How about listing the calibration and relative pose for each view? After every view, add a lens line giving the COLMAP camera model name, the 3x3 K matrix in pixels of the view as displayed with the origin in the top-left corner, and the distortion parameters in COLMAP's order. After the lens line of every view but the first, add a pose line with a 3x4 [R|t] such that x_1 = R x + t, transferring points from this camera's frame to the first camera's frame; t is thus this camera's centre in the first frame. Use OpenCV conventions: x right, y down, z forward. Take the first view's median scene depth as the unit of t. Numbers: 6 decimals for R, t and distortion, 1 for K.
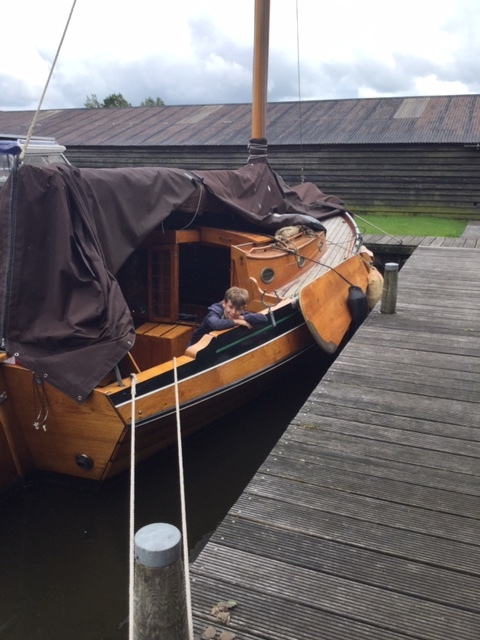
lens RADIAL K [[579.7, 0, 240.0], [0, 579.7, 320.0], [0, 0, 1]] dist [0.080500, -0.005447]
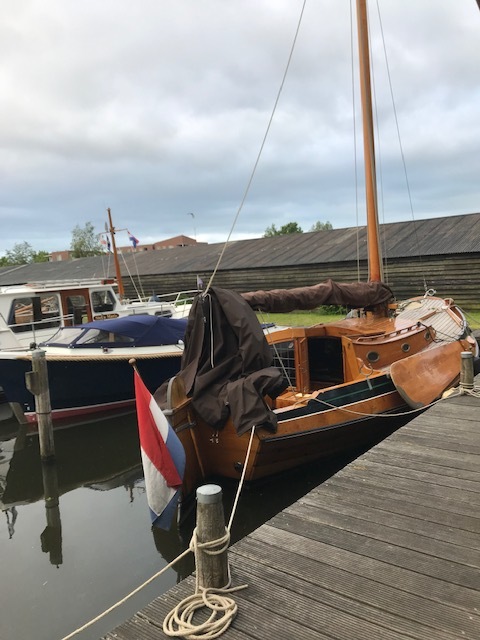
lens RADIAL K [[531.8, 0, 240.0], [0, 531.8, 320.0], [0, 0, 1]] dist [0.060695, 0.000595]
pose [[0.953240, -0.030860, -0.300634, 0.103601], [-0.022019, 0.985037, -0.170930, 0.027139], [0.301410, 0.169557, 0.938297, -0.142808]]
